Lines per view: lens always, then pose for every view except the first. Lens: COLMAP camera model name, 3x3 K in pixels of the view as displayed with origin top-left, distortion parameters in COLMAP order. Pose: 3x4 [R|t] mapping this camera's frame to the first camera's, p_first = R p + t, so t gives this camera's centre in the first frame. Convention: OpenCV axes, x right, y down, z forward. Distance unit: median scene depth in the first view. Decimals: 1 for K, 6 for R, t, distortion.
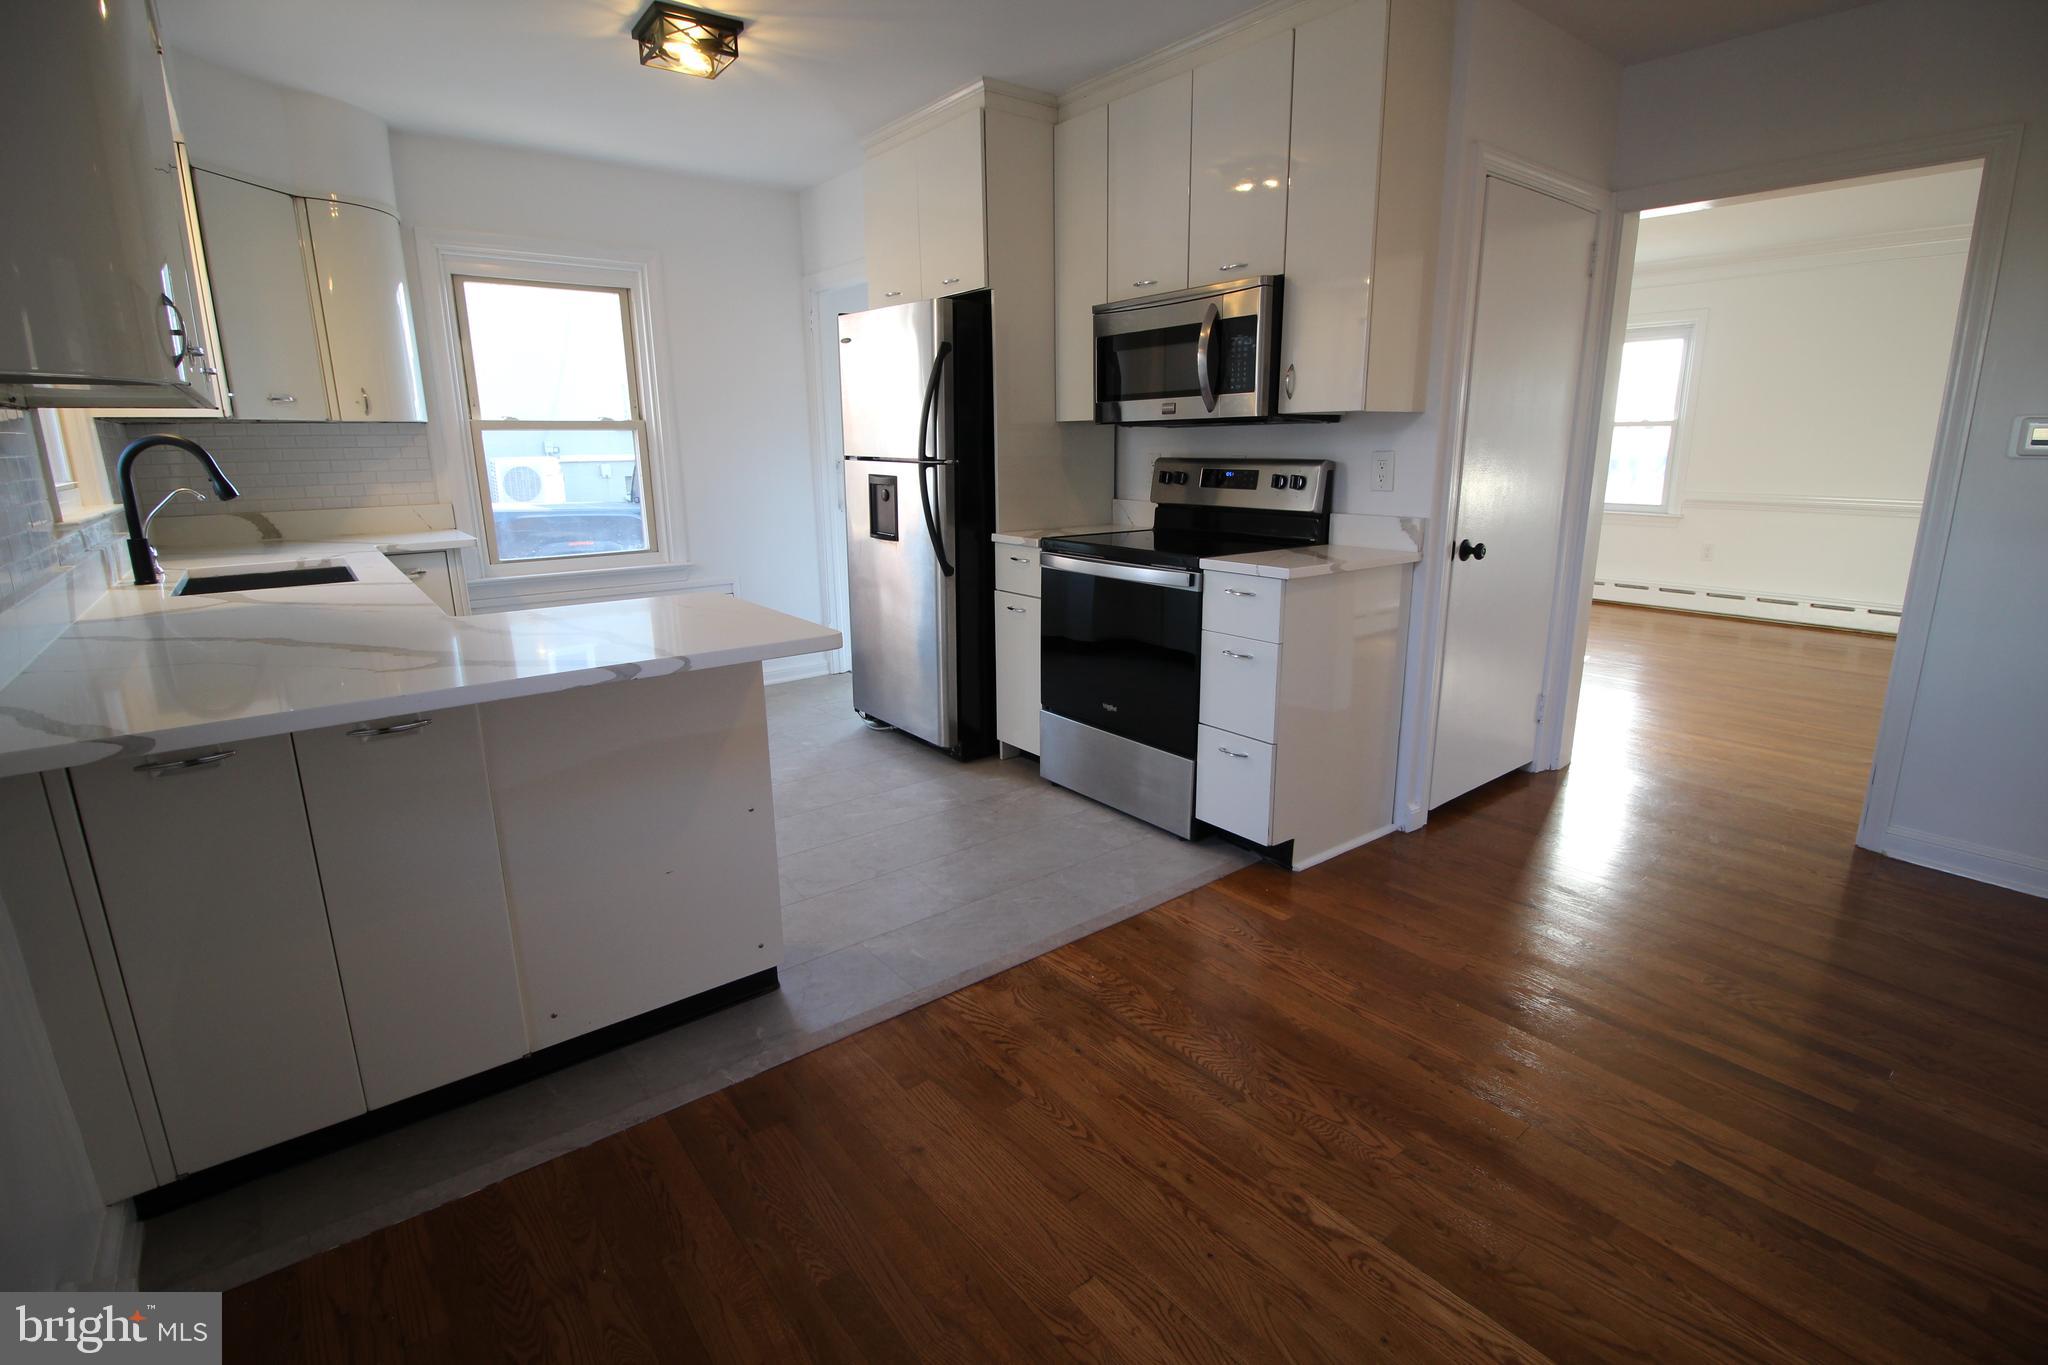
lens RADIAL K [[965.3, 0, 1024.0], [0, 965.3, 682.5], [0, 0, 1]] dist [-0.017014, -0.000471]
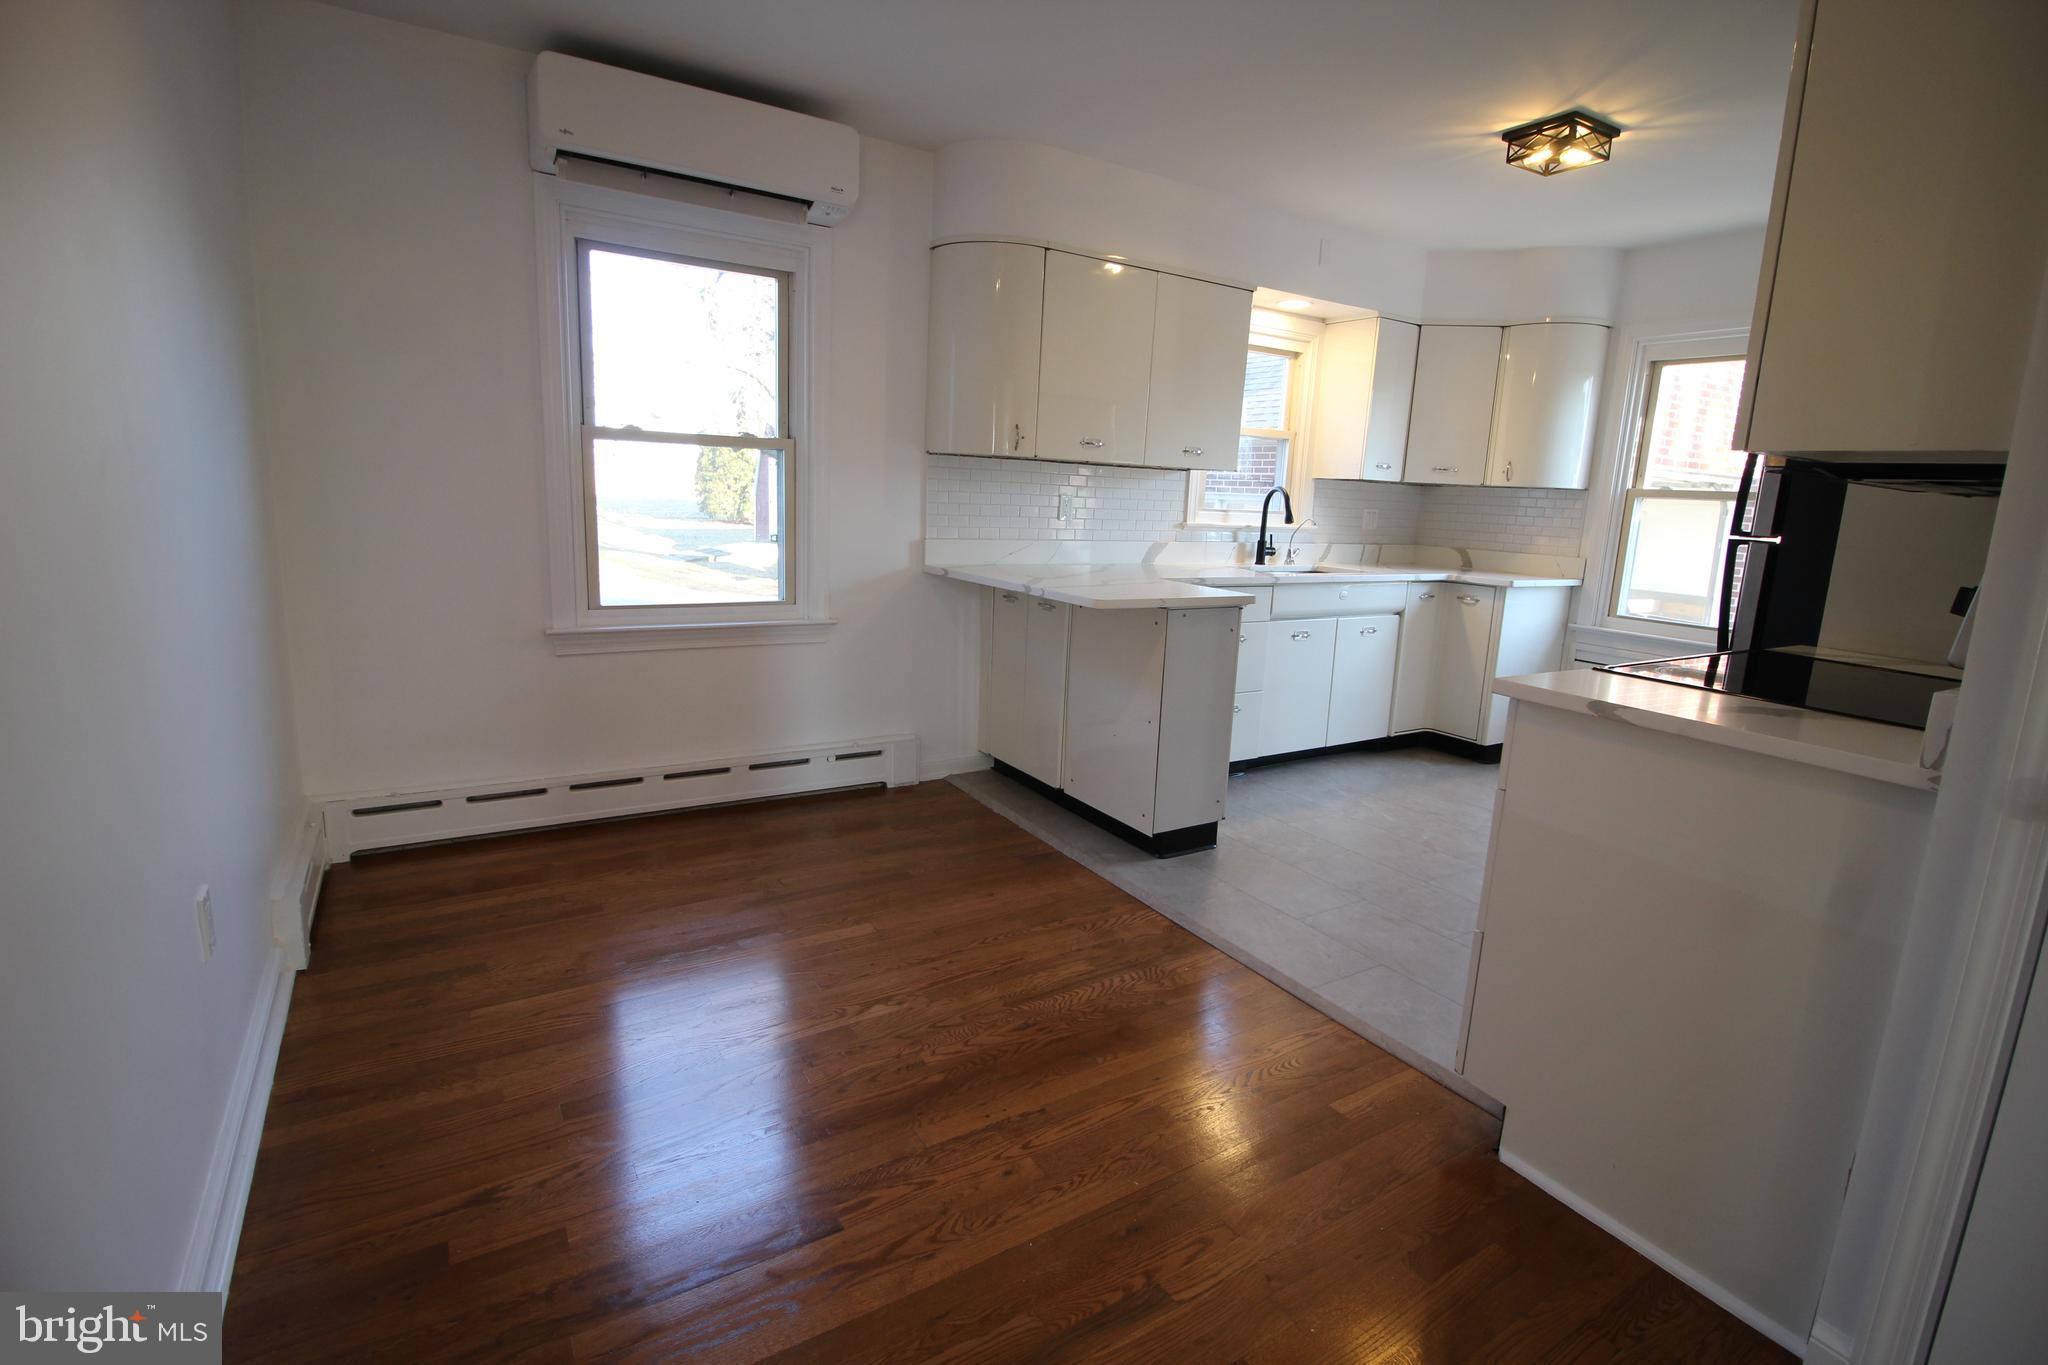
lens RADIAL K [[944.3, 0, 1024.0], [0, 944.3, 682.5], [0, 0, 1]] dist [0.001322, -0.000031]
pose [[-0.112236, 0.203251, -0.972673, 1.152500], [-0.287945, 0.930207, 0.227603, -0.205327], [0.951047, 0.305621, -0.045878, 0.827661]]
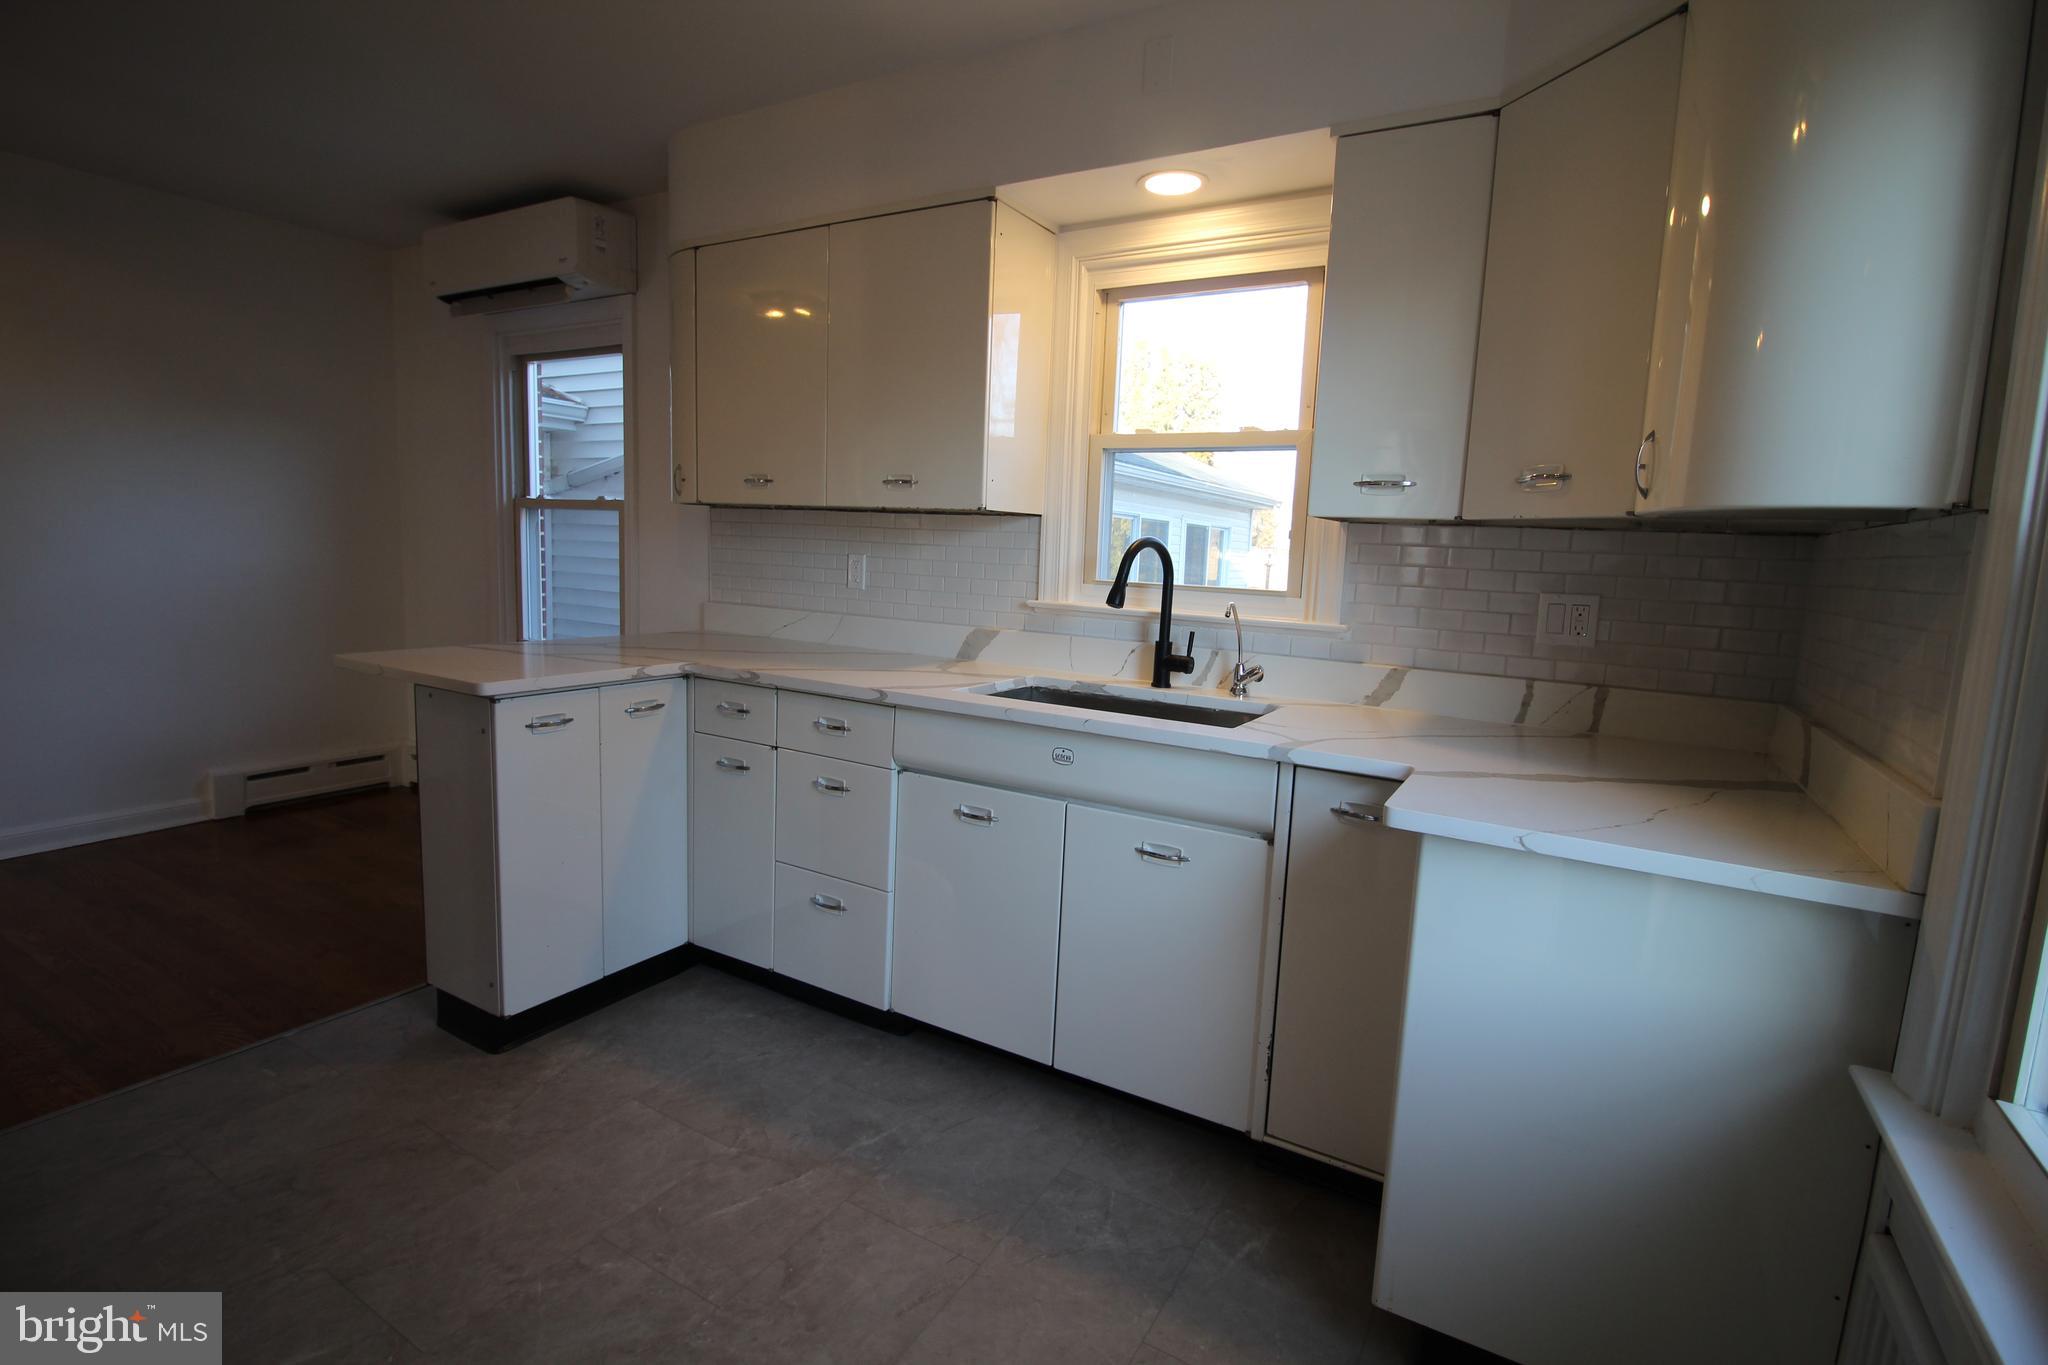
lens RADIAL K [[965.3, 0, 1024.0], [0, 965.3, 682.5], [0, 0, 1]] dist [-0.017014, -0.000471]
pose [[-0.932690, 0.018671, -0.360195, -0.535950], [-0.122355, 0.923062, 0.364673, -0.529042], [0.339291, 0.384199, -0.858646, 2.107513]]
